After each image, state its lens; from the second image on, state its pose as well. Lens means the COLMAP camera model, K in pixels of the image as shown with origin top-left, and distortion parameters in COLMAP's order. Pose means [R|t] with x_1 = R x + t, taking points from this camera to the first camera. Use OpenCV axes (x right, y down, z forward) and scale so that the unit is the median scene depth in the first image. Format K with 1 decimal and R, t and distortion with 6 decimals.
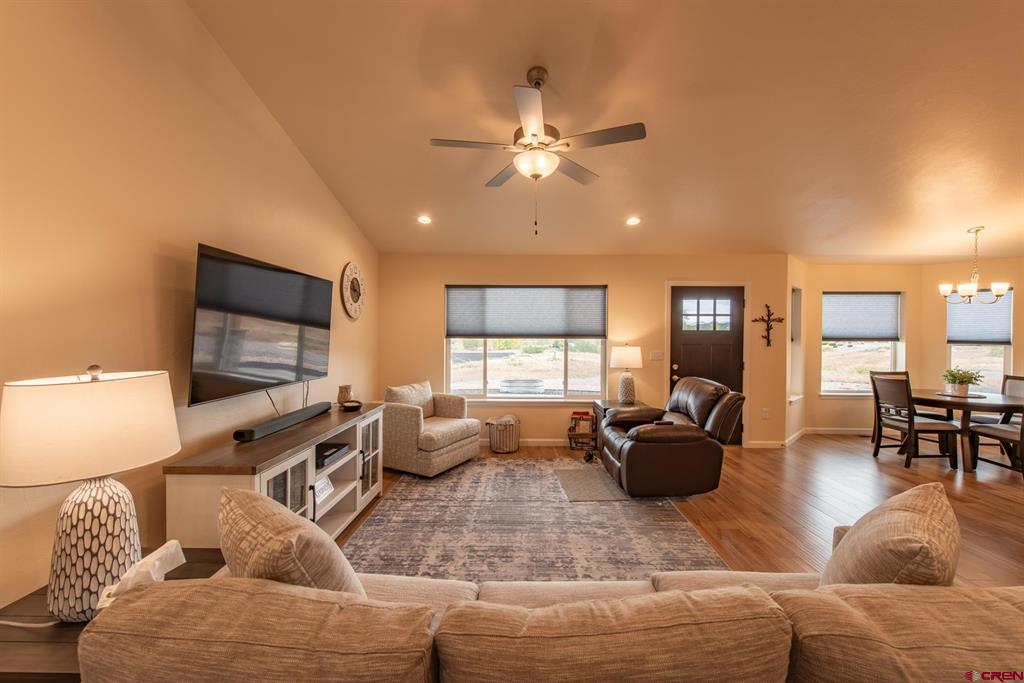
lens RADIAL K [[398.8, 0, 512.0], [0, 398.8, 341.5], [0, 0, 1]] dist [0.000612, 0.000017]
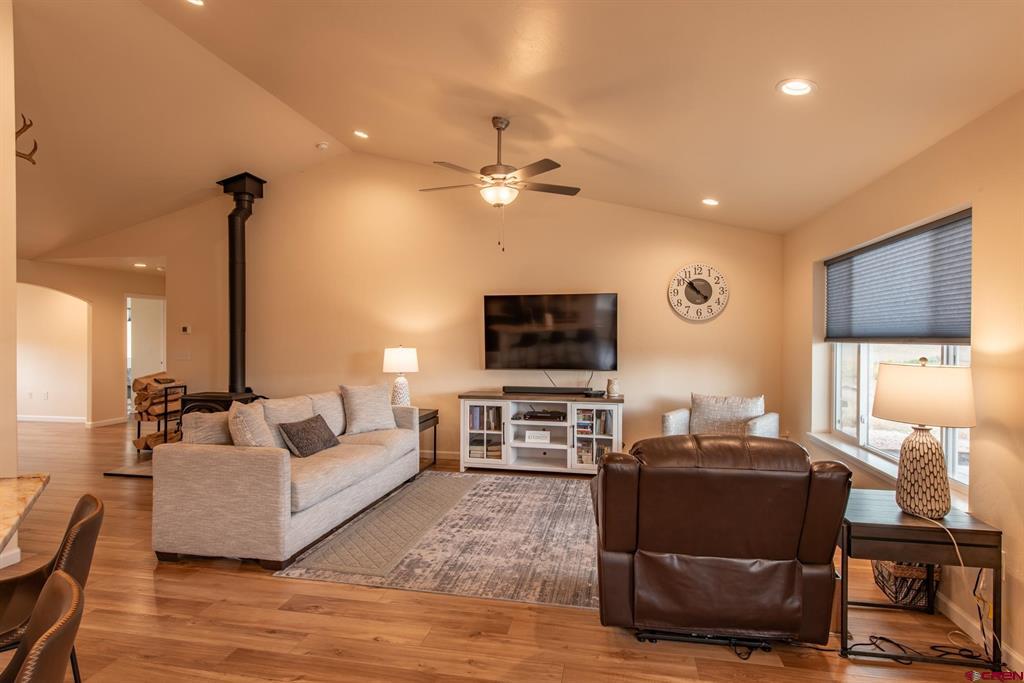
lens RADIAL K [[534.3, 0, 512.0], [0, 534.3, 341.5], [0, 0, 1]] dist [-0.000027, -0.000005]
pose [[-0.188956, 0.006570, -0.981964, 1.447991], [-0.017905, 0.999788, 0.010135, -0.015791], [0.981822, 0.019497, -0.188799, 1.189871]]
